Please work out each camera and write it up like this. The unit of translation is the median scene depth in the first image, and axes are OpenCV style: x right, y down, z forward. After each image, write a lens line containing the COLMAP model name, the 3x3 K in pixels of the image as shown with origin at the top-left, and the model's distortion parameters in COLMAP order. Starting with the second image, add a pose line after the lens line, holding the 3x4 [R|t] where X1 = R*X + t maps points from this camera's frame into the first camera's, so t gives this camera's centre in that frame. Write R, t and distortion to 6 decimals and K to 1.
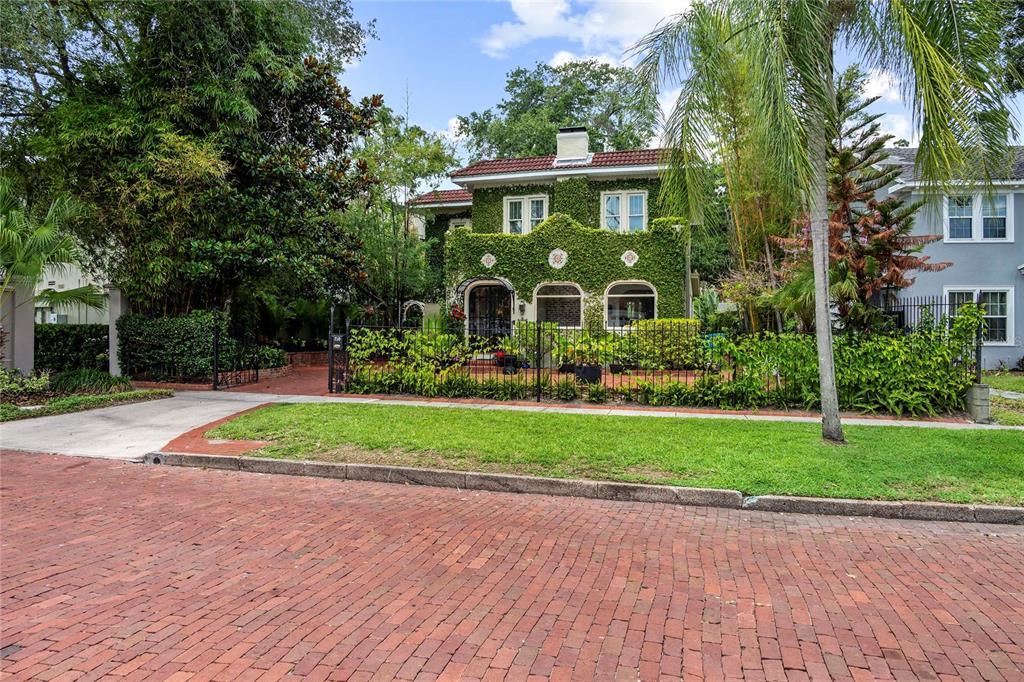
lens RADIAL K [[676.3, 0, 511.1], [0, 676.3, 338.9], [0, 0, 1]] dist [0.000258, 0.000822]
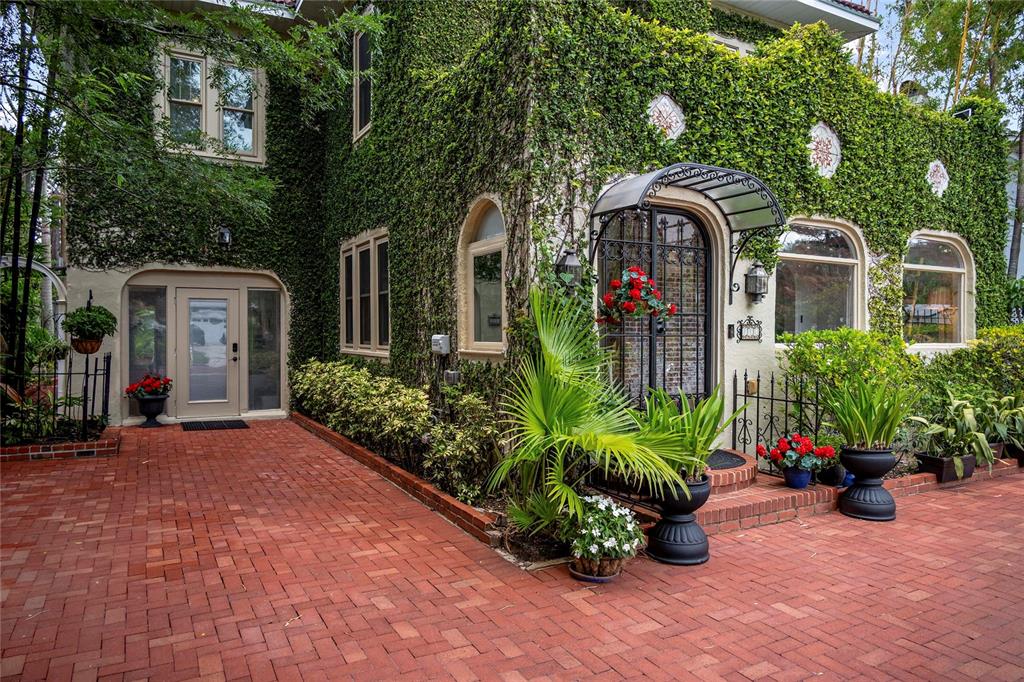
lens RADIAL K [[676.3, 0, 502.7], [0, 676.3, 340.2], [0, 0, 1]] dist [0.000258, 0.000822]
pose [[0.714504, -0.008097, 0.699584, -0.295634], [0.006487, 0.999967, 0.004948, -0.023354], [-0.699601, 0.001003, 0.714533, 0.867005]]
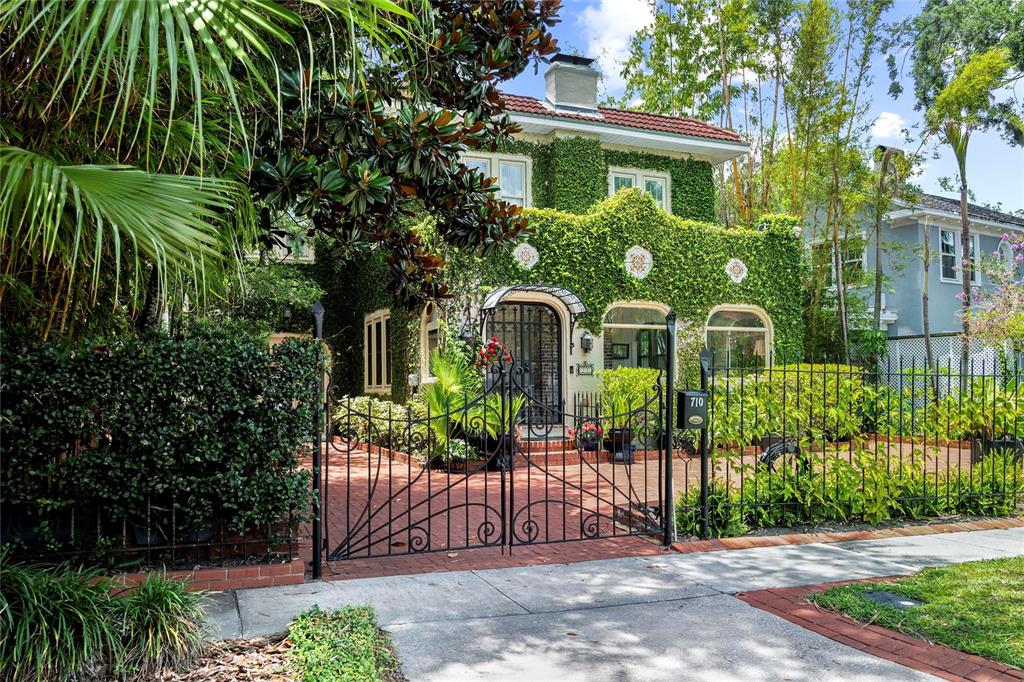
lens RADIAL K [[845.2, 0, 507.1], [0, 845.2, 345.4], [0, 0, 1]] dist [0.006820, -0.000902]
pose [[0.782570, 0.024489, 0.622080, -0.477791], [0.017934, 0.997925, -0.061845, -0.002887], [-0.622304, 0.059554, 0.780507, 0.500434]]
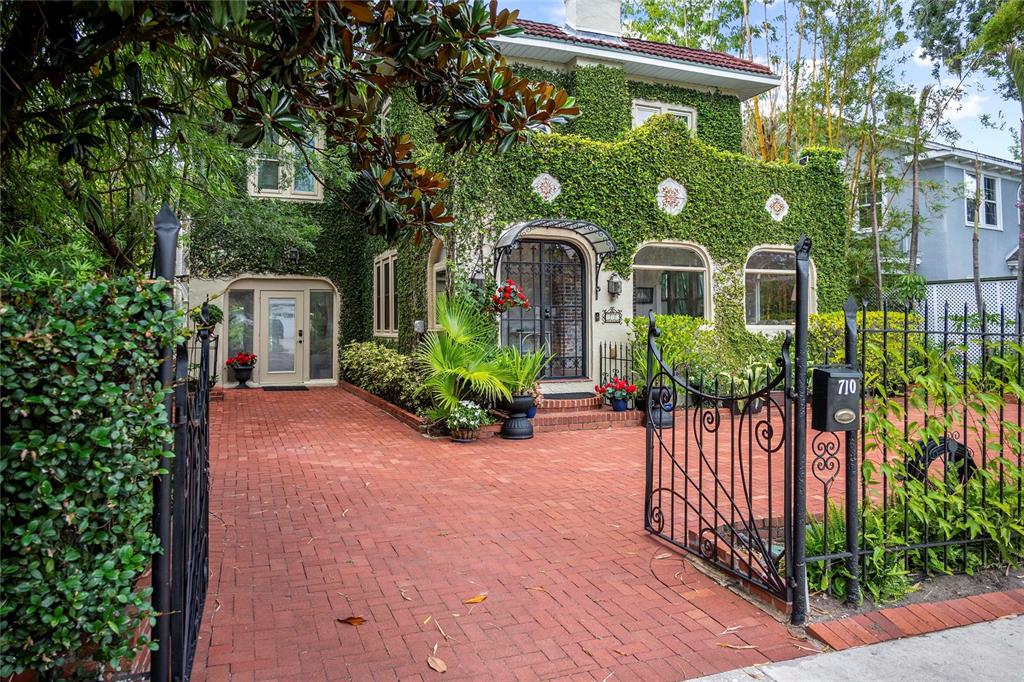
lens RADIAL K [[720.9, 0, 506.5], [0, 720.9, 293.3], [0, 0, 1]] dist [0.003615, -0.000700]
pose [[0.793177, 0.023231, 0.608549, -0.373779], [0.012231, 0.998463, -0.054059, -0.014730], [-0.608869, 0.050321, 0.791673, 0.637231]]
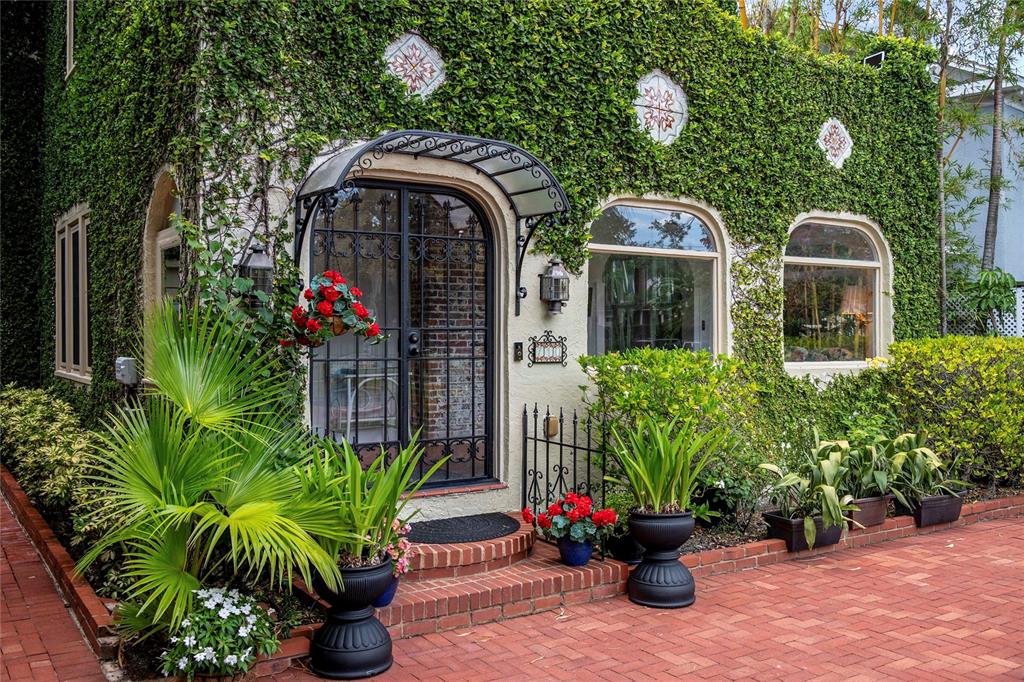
lens RADIAL K [[954.4, 0, 498.7], [0, 954.4, 324.8], [0, 0, 1]] dist [-0.001411, 0.000000]
pose [[0.663704, 0.002369, 0.747992, -0.249249], [0.009545, 0.999887, -0.011637, -0.030893], [-0.747934, 0.014863, 0.663606, 0.803446]]
